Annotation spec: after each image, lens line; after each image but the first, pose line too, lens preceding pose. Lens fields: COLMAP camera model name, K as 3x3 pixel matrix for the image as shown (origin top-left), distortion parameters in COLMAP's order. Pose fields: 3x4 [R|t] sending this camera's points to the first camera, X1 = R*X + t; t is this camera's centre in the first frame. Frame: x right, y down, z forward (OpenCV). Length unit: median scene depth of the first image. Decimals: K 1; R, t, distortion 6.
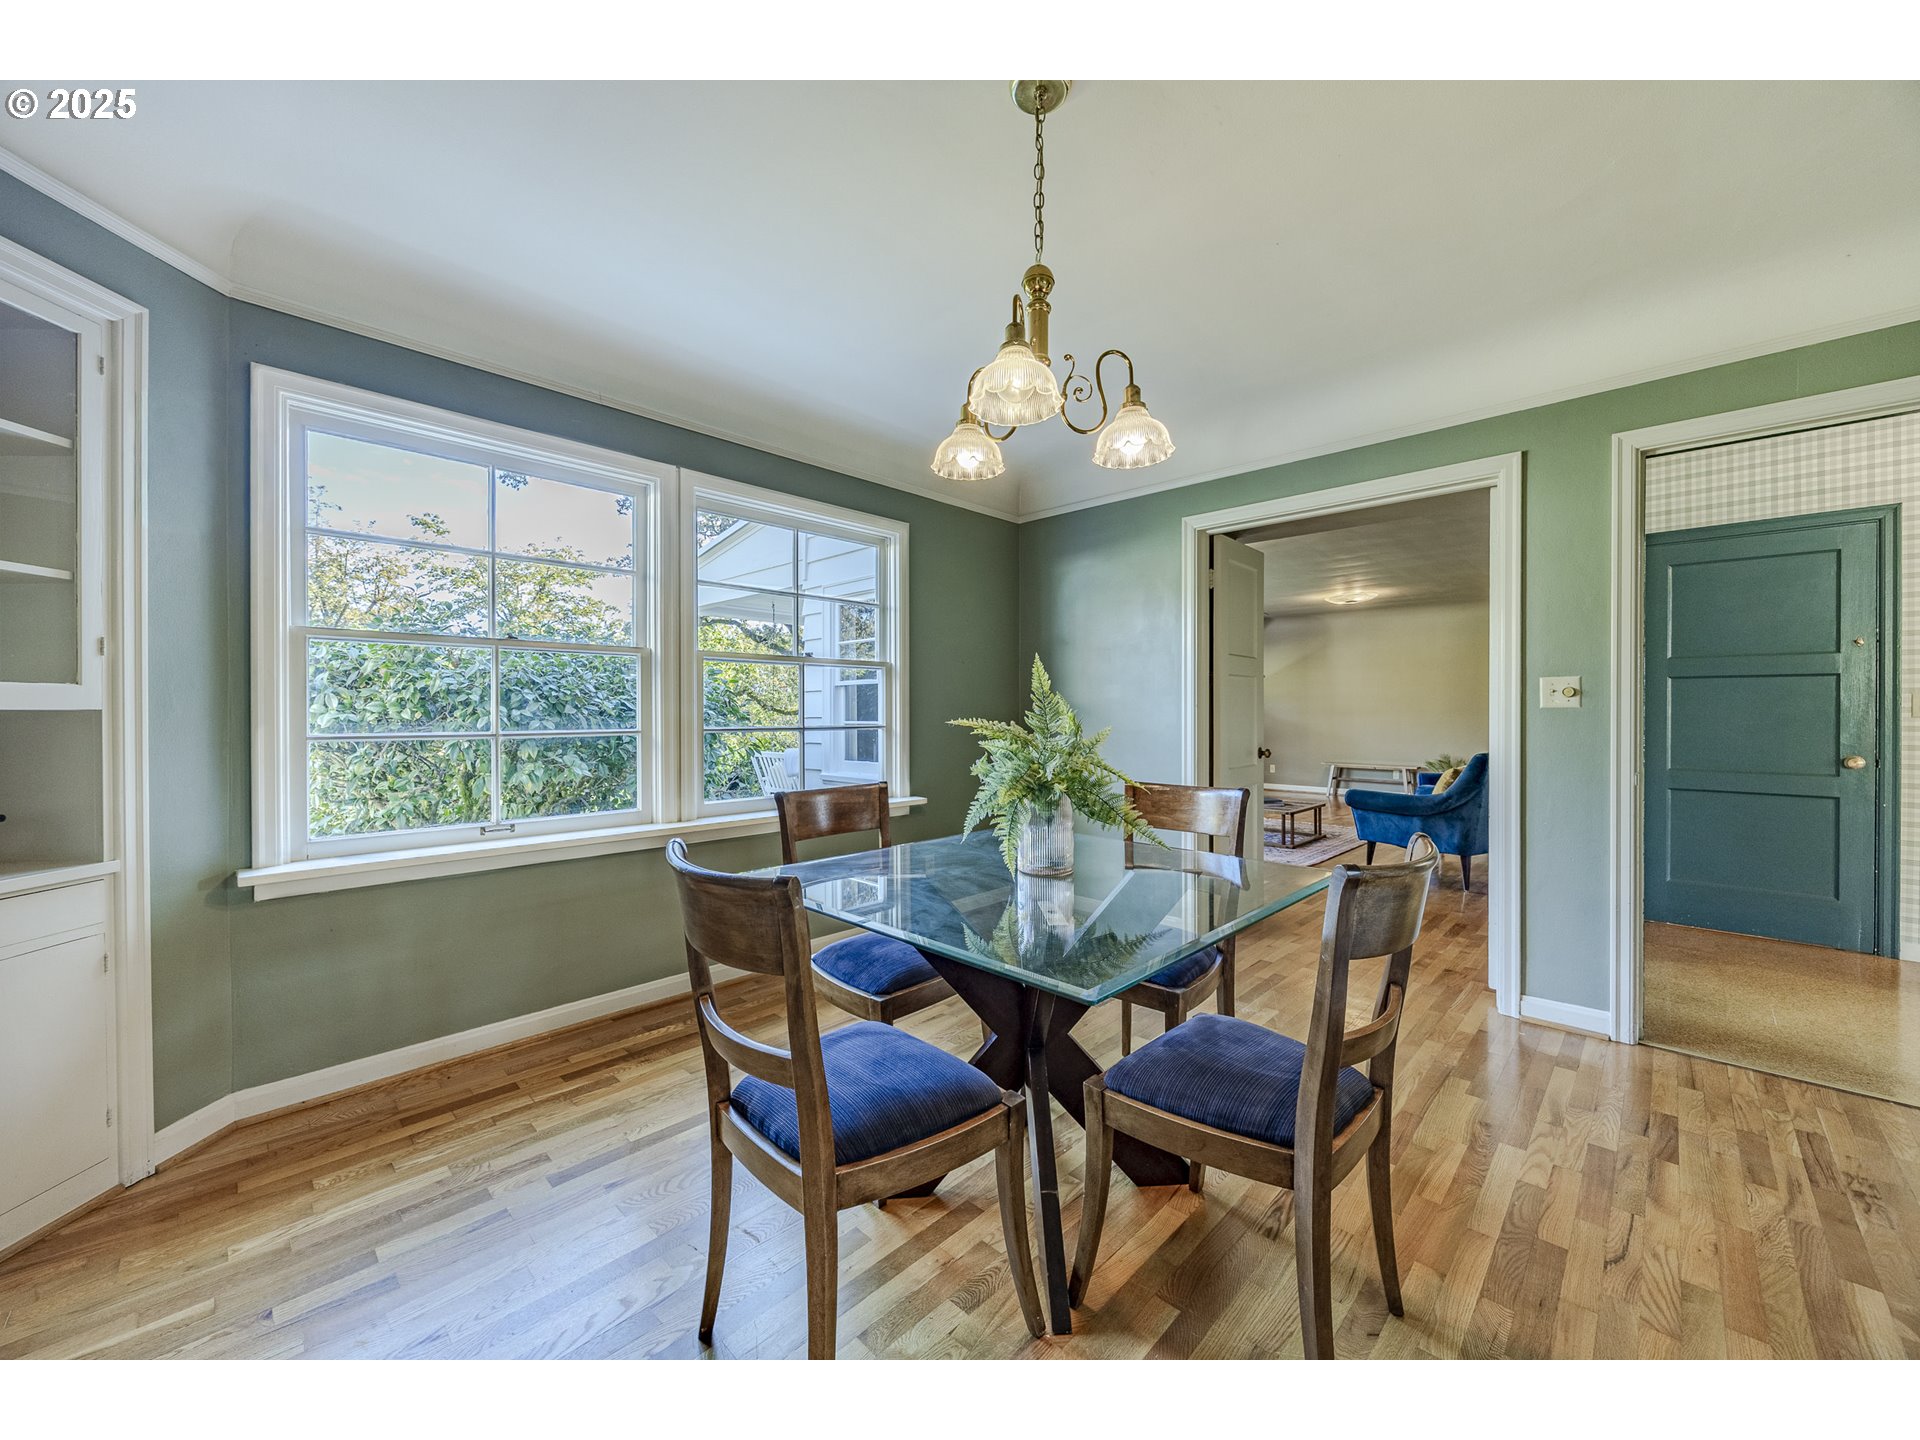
lens RADIAL K [[739.3, 0, 958.4], [0, 739.3, 719.3], [0, 0, 1]] dist [0.002402, 0.000125]
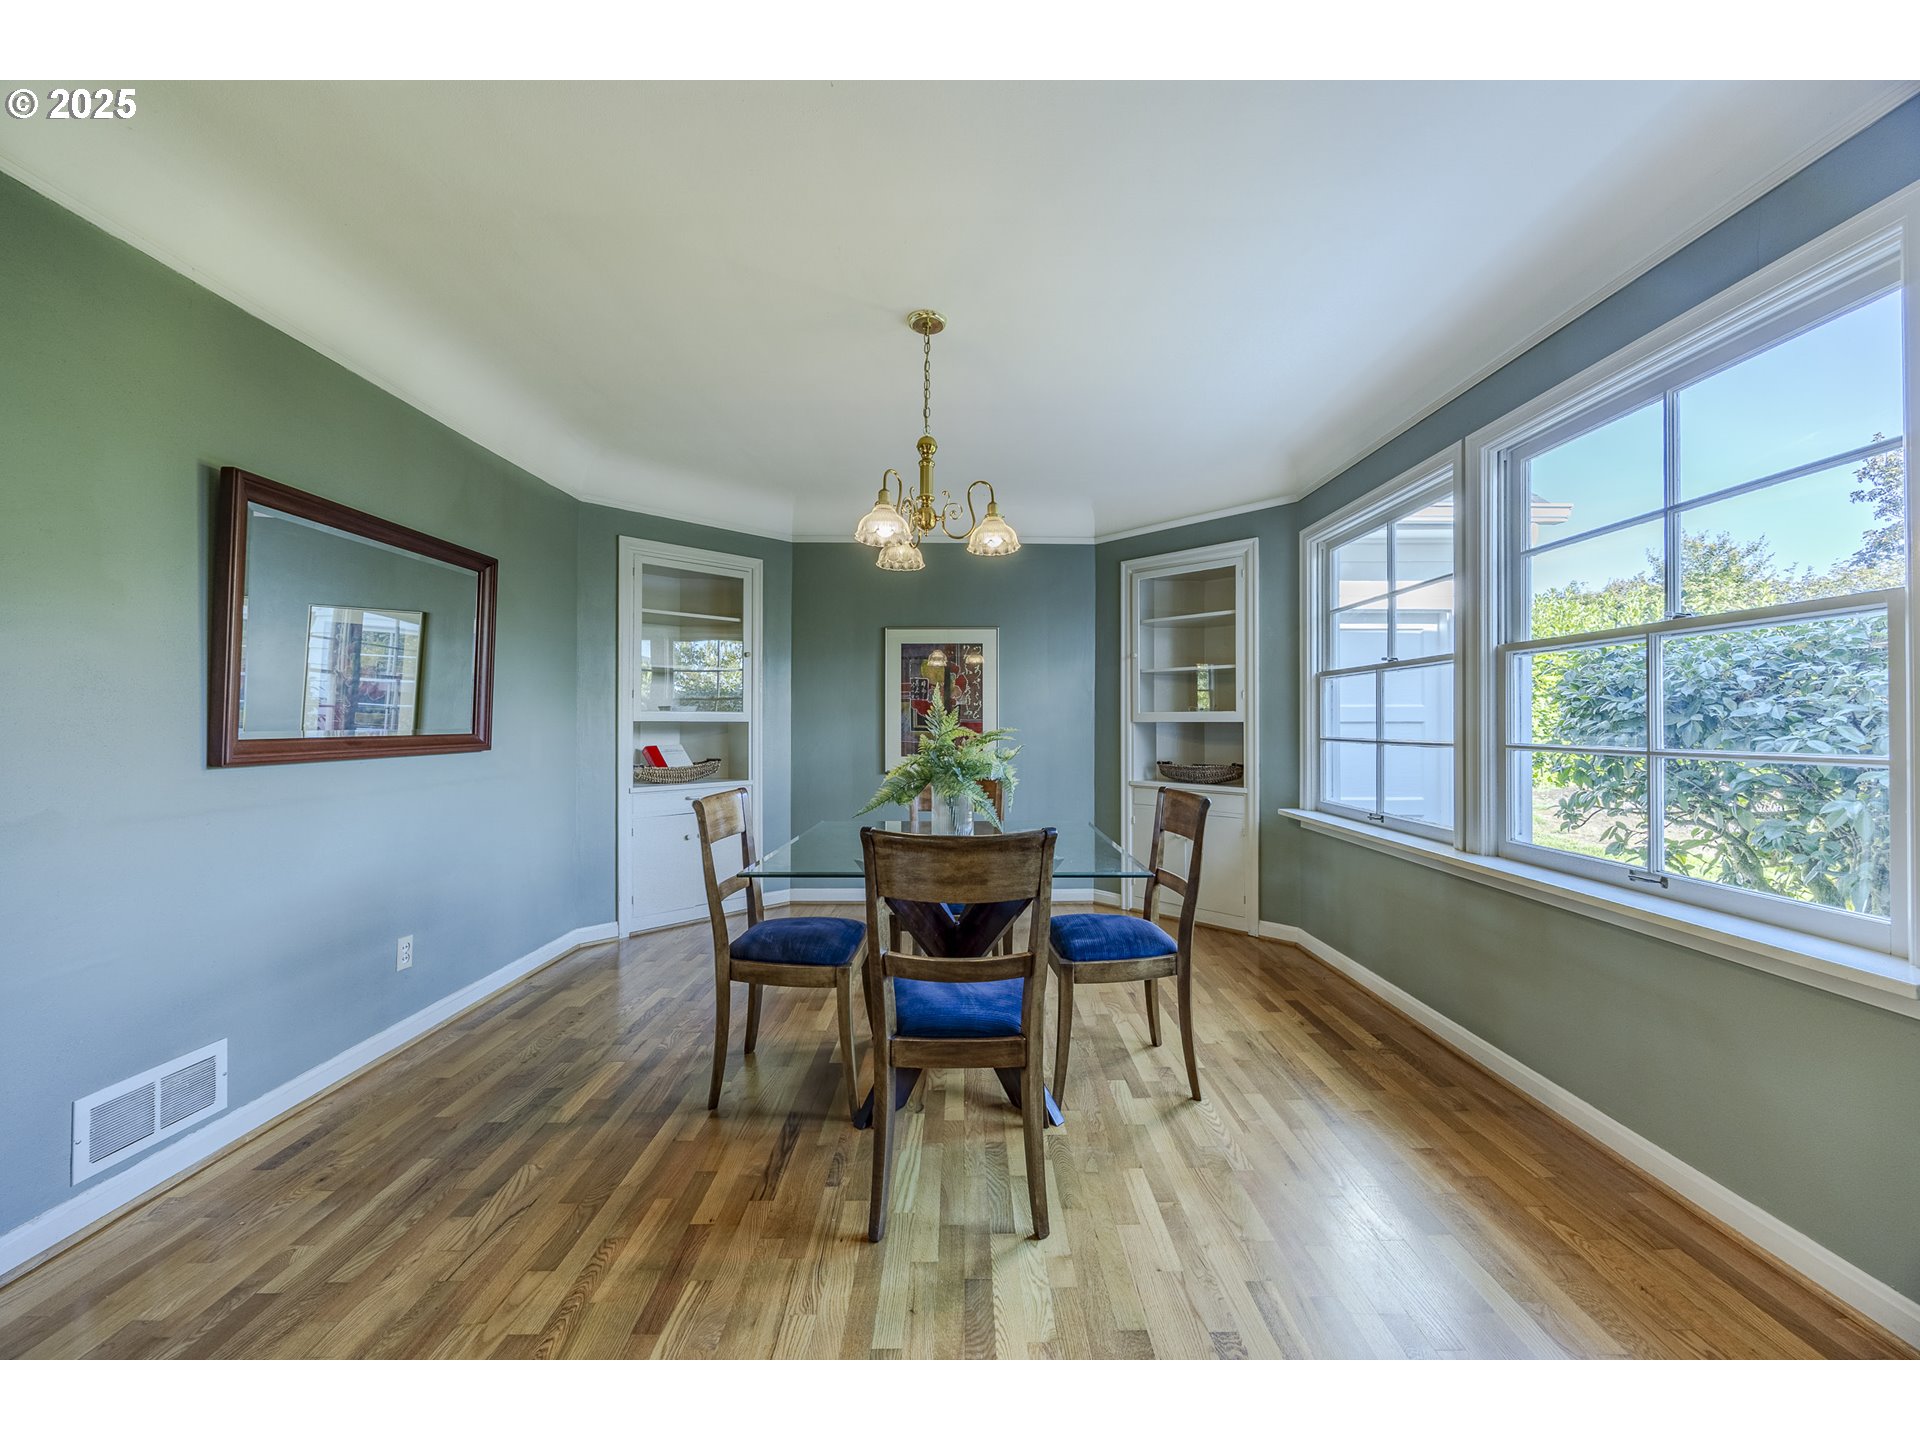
lens RADIAL K [[739.3, 0, 967.4], [0, 739.3, 719.2], [0, 0, 1]] dist [0.002402, 0.000125]
pose [[-0.714732, -0.002968, -0.699392, 0.904869], [-0.004431, 0.999990, 0.000285, -0.015269], [0.699385, 0.003303, -0.714738, 1.733187]]
